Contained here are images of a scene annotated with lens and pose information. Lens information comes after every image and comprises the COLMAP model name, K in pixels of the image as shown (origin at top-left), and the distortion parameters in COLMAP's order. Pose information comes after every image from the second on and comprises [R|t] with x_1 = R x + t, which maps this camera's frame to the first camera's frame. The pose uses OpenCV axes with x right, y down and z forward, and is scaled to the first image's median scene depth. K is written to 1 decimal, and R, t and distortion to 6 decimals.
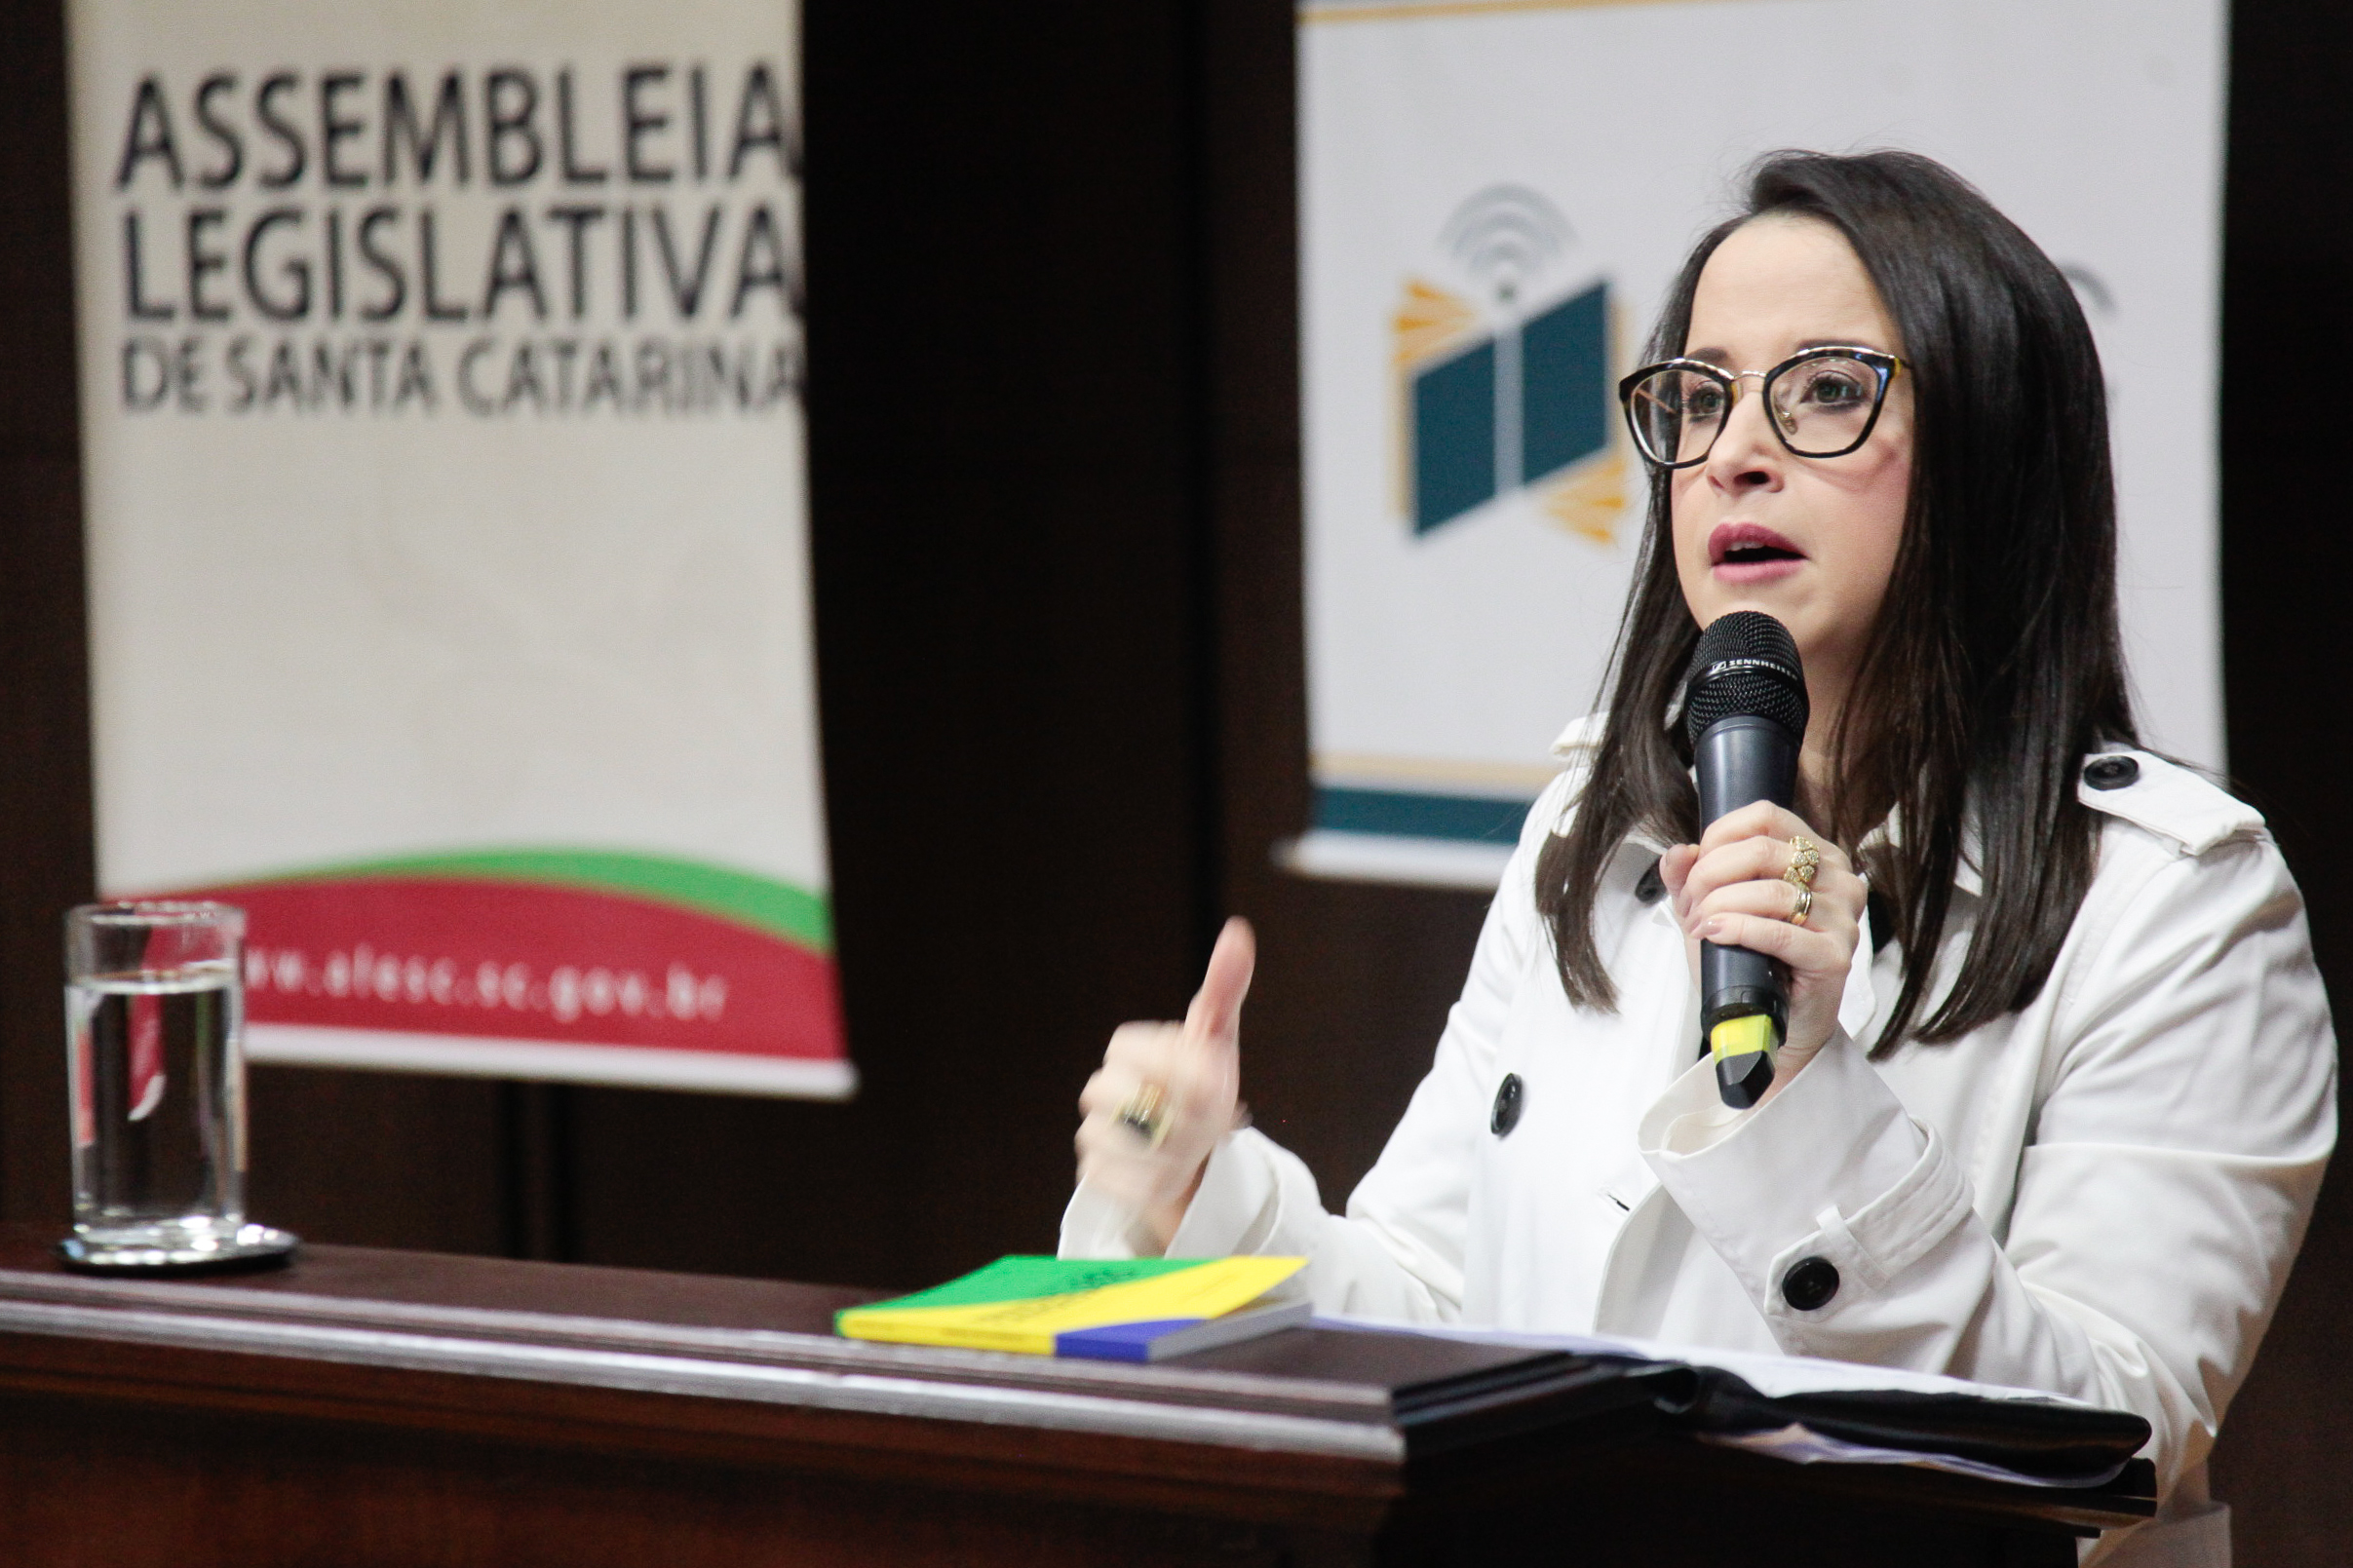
lens RADIAL K [[7209.9, 0, 1176.6], [0, 7209.9, 783.9], [0, 0, 1]] dist [0.858325, 0.000000]
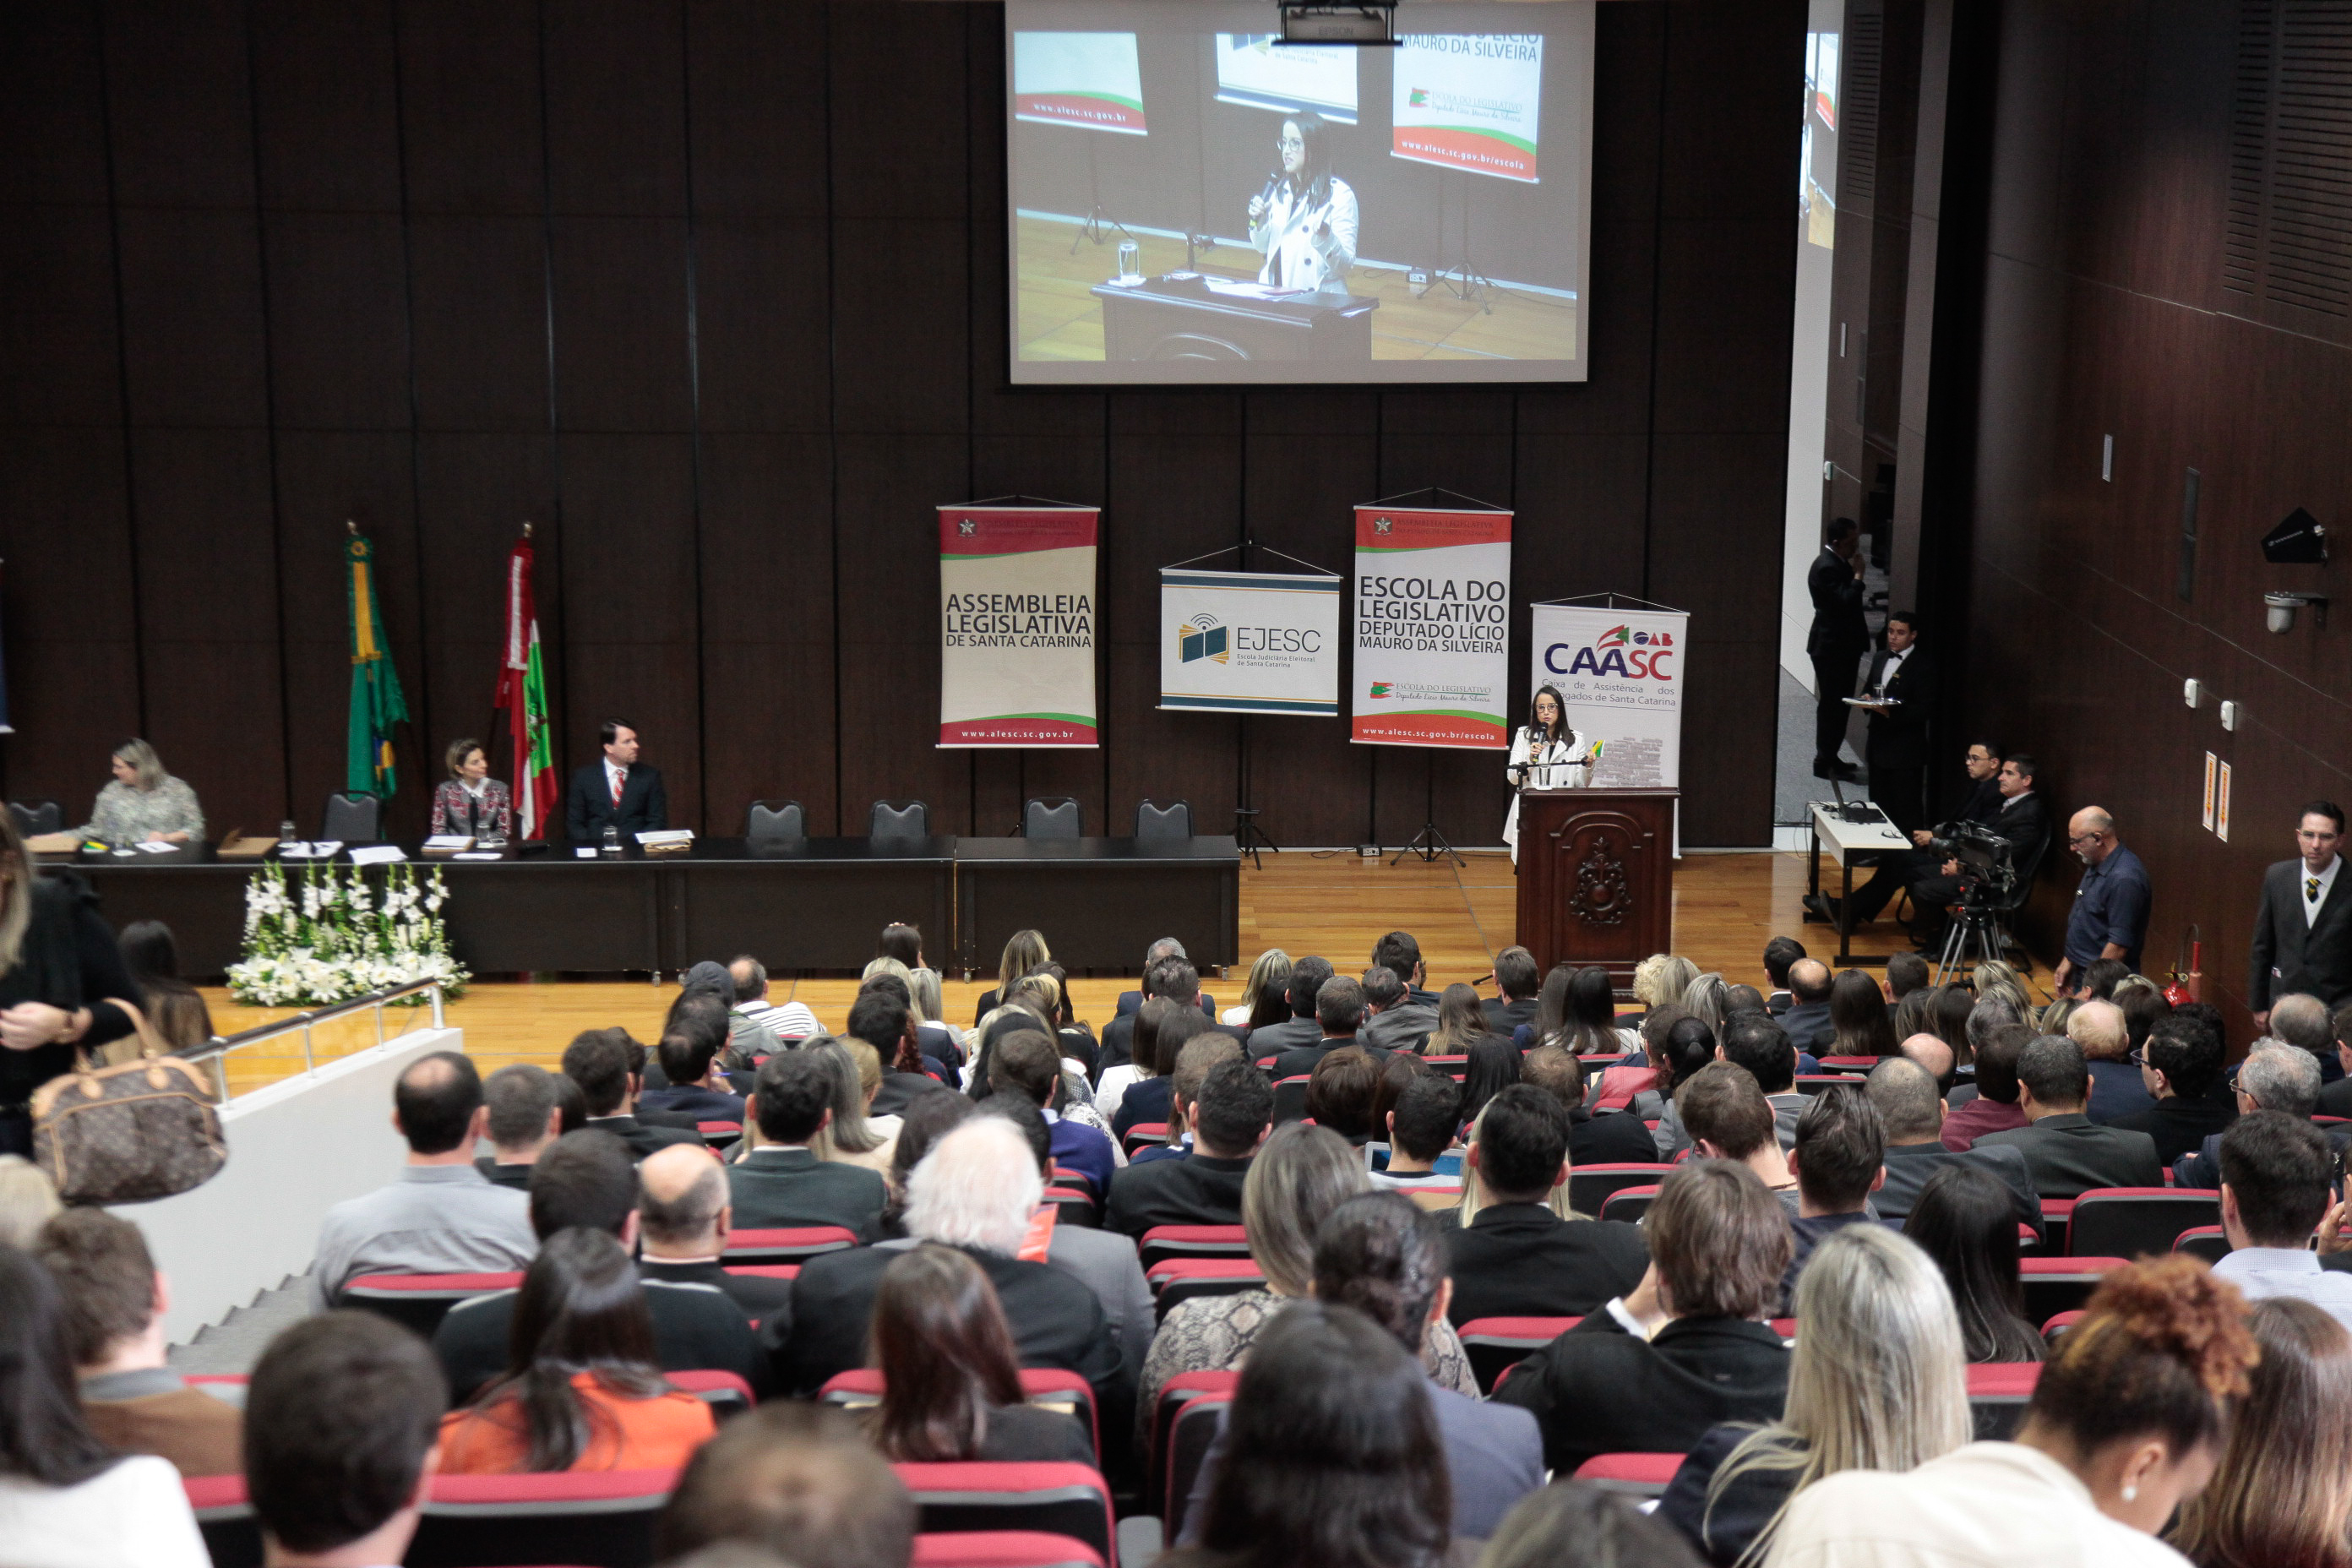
lens RADIAL K [[4070.8, 0, 1166.7], [0, 4070.8, 795.0], [0, 0, 1]] dist [0.027000, 0.000000]
pose [[0.764099, -0.103578, 0.636729, -2.294226], [0.020451, 0.990419, 0.136571, -0.408466], [-0.644775, -0.091333, 0.758897, -1.814804]]
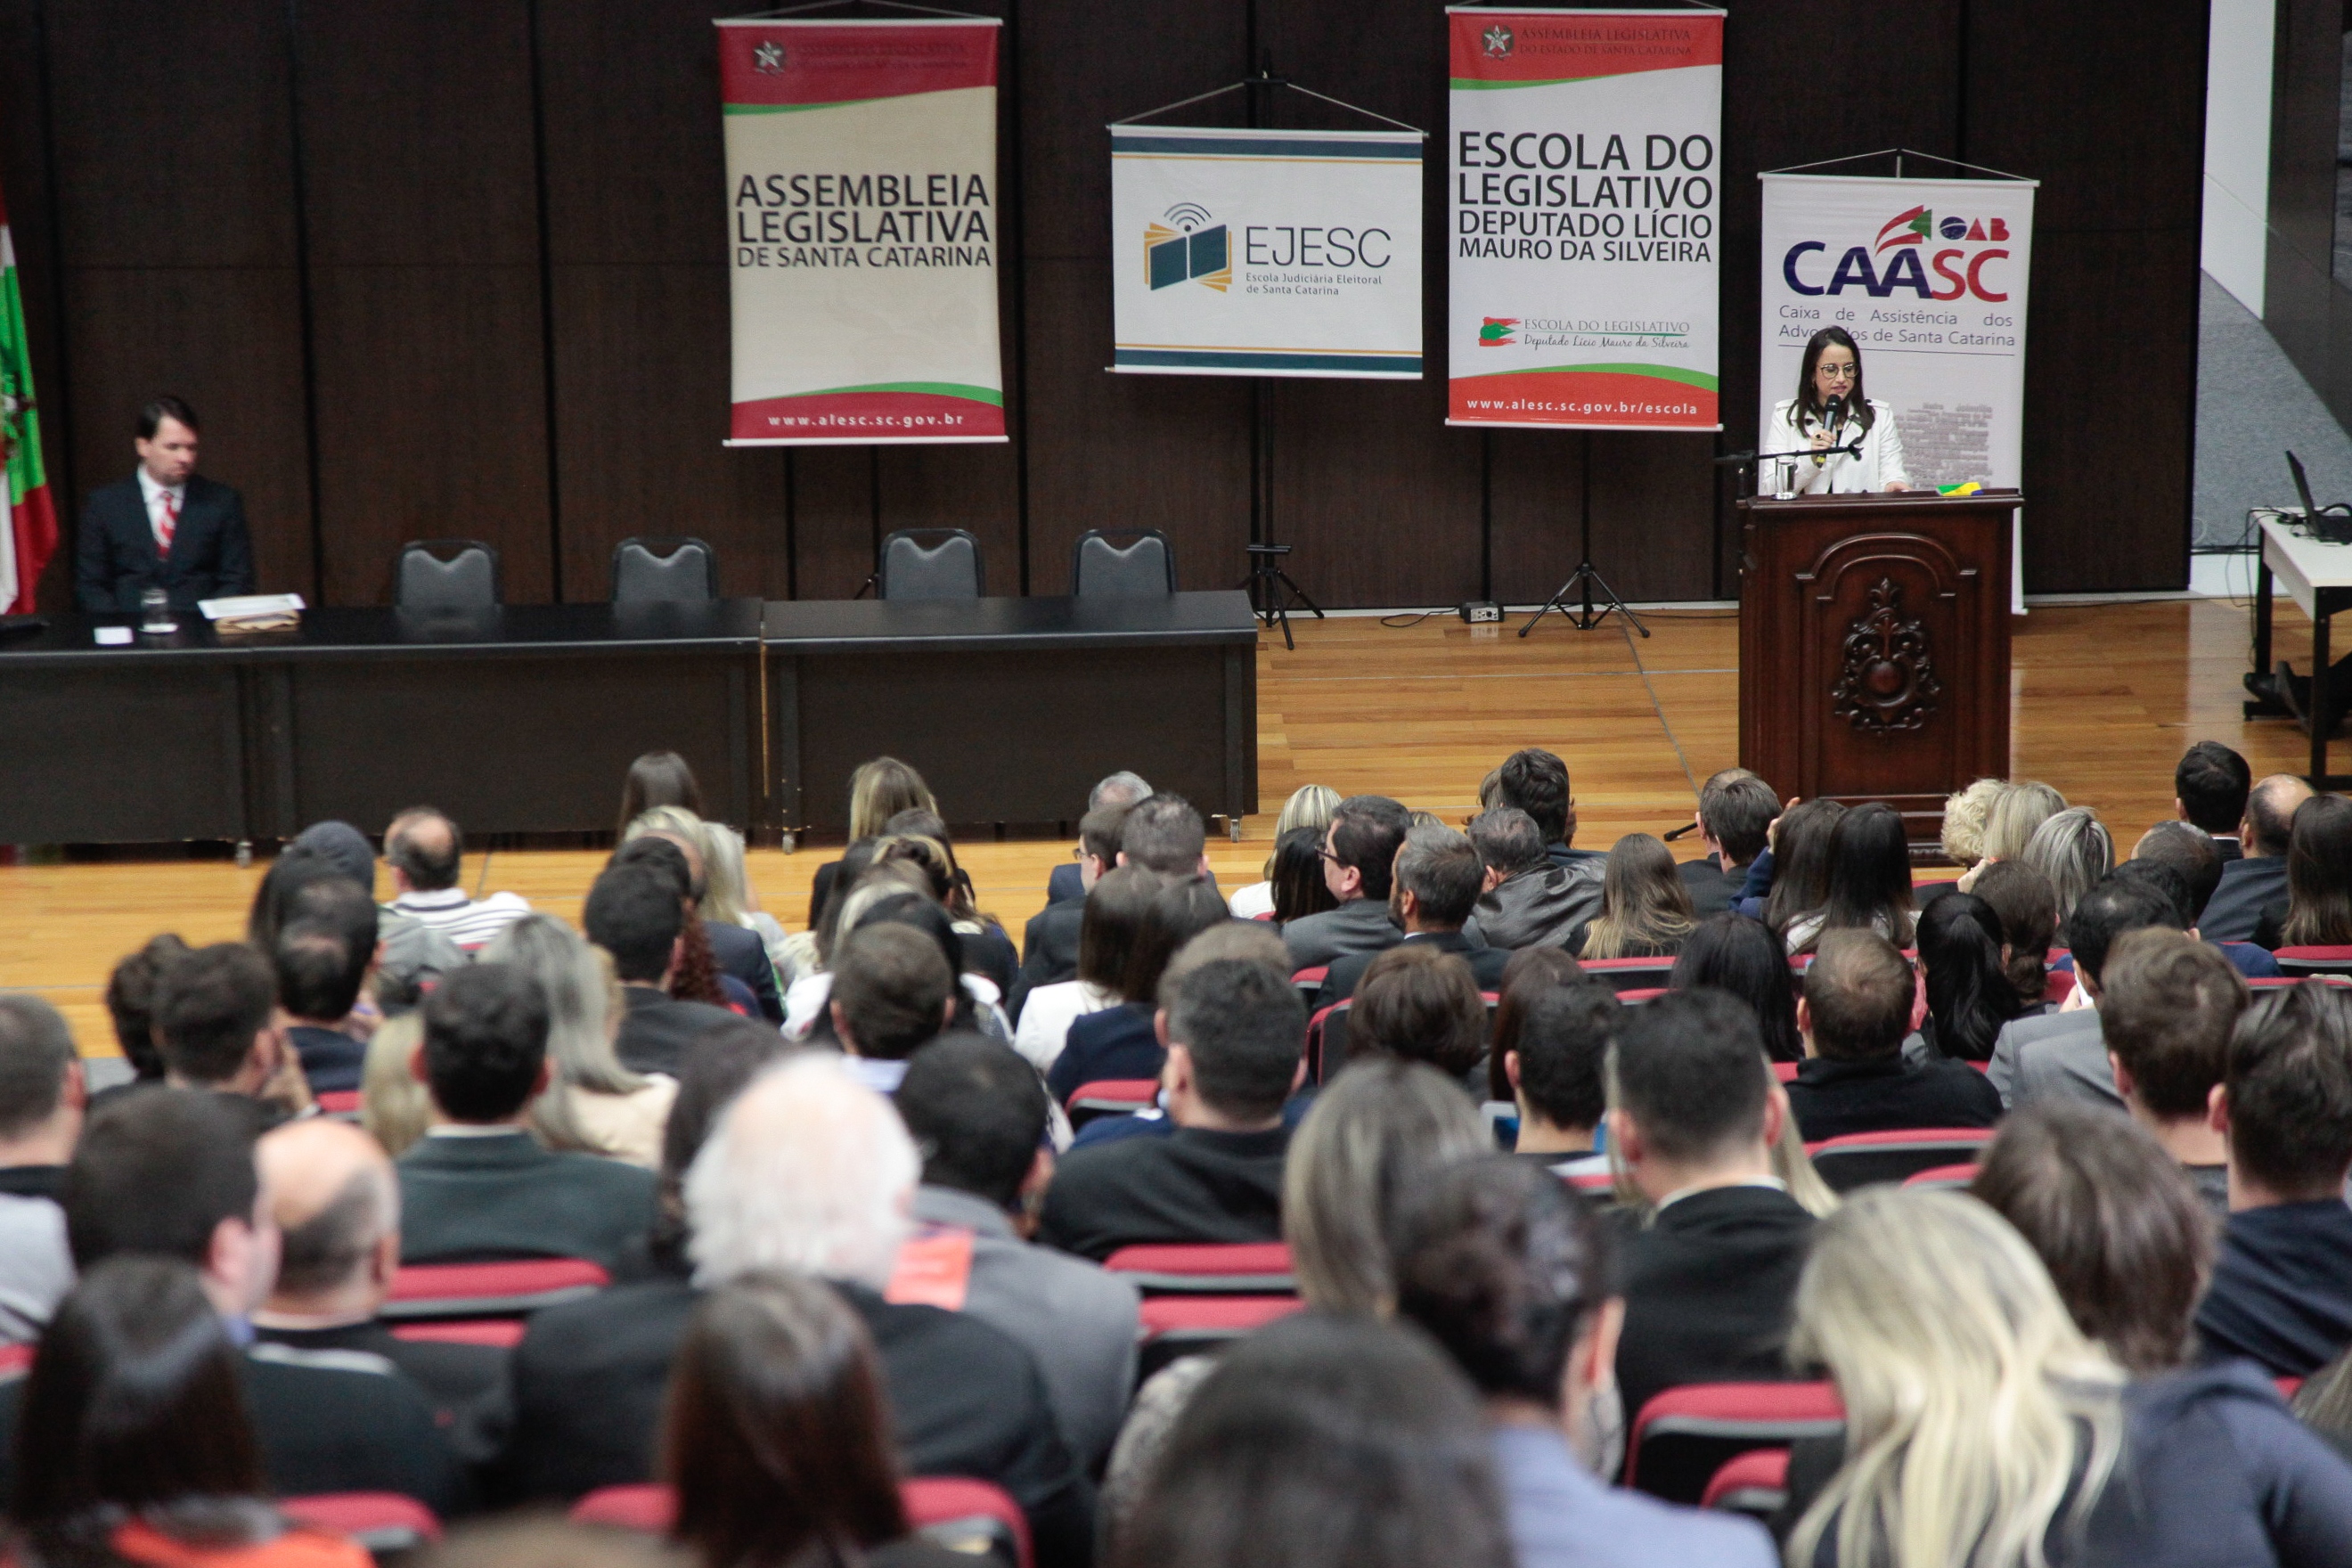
lens RADIAL K [[7149.9, 0, 1191.6], [0, 7149.9, 763.5], [0, 0, 1]] dist [0.729446, 0.000000]
pose [[0.756298, -0.138974, 0.639296, -2.326814], [0.037405, 0.984764, 0.169823, -0.413646], [-0.653157, -0.104524, 0.749974, -1.852884]]
